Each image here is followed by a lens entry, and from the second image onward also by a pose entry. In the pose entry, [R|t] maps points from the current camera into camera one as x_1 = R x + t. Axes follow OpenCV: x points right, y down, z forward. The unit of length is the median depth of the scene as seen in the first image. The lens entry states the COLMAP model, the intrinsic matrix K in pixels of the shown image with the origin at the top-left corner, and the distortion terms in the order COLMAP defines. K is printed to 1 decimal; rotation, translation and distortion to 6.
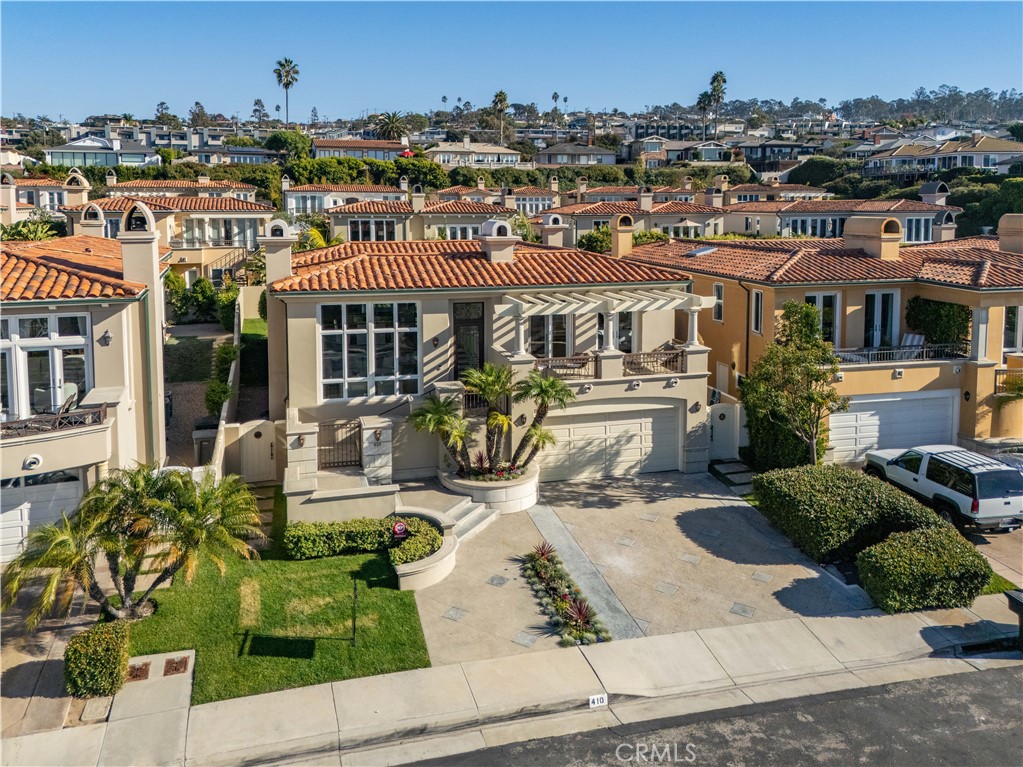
lens RADIAL K [[733.1, 0, 513.9], [0, 733.1, 328.6], [0, 0, 1]] dist [0.062222, -0.052953]
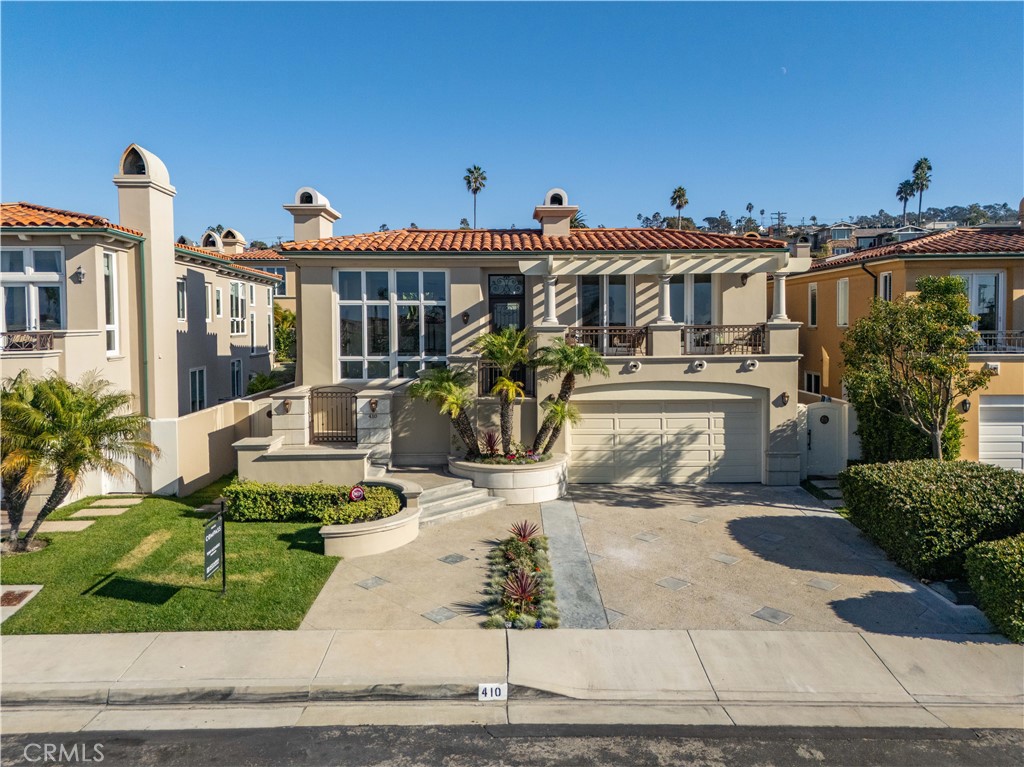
lens RADIAL K [[727.9, 0, 515.4], [0, 727.9, 381.3], [0, 0, 1]] dist [0.049220, -0.031734]
pose [[0.973816, 0.019156, -0.226529, 0.200468], [-0.030390, 0.998469, -0.046209, 0.179322], [0.225297, 0.051883, 0.972908, 0.245587]]
